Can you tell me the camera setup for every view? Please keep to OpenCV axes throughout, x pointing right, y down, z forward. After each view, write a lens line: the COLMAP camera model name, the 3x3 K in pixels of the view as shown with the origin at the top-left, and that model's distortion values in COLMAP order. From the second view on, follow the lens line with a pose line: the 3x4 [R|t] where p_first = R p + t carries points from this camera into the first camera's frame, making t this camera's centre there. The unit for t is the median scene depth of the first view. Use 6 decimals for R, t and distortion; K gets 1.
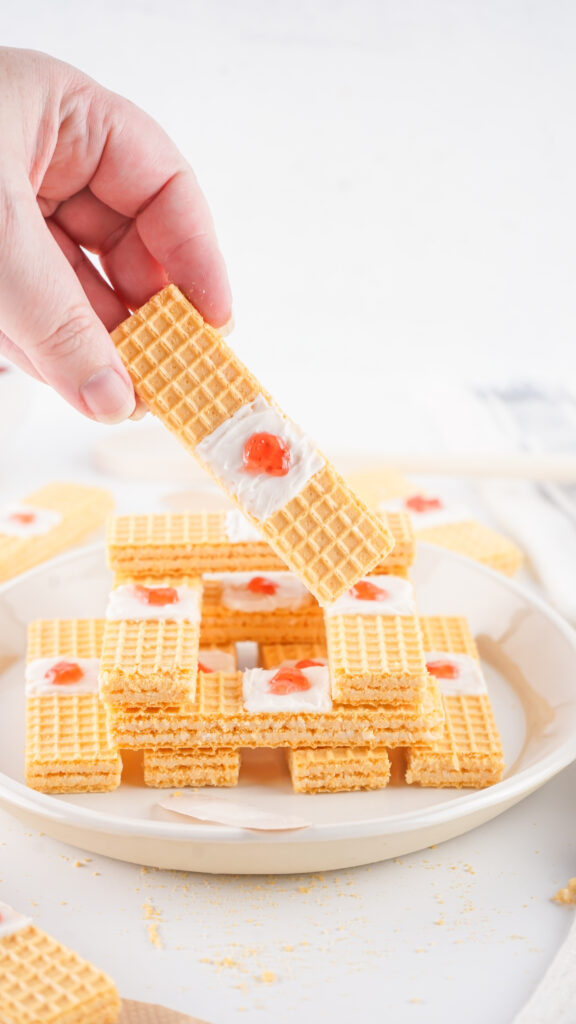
lens RADIAL K [[2326.1, 0, 293.0], [0, 2326.1, 512.6], [0, 0, 1]] dist [-0.120923, 0.000000]
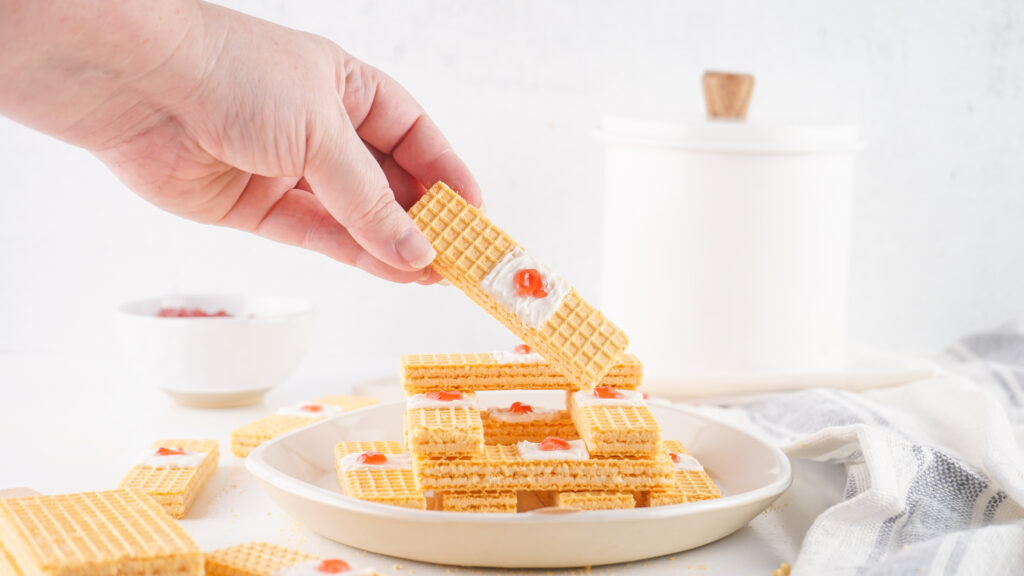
lens RADIAL K [[2326.1, 0, 508.3], [0, 2326.1, 287.9], [0, 0, 1]] dist [-0.120923, 0.000000]
pose [[0.998673, -0.000672, 0.051488, -0.094385], [0.013598, 0.967863, -0.251111, 0.315558], [-0.049664, 0.251478, 0.966588, -0.271012]]
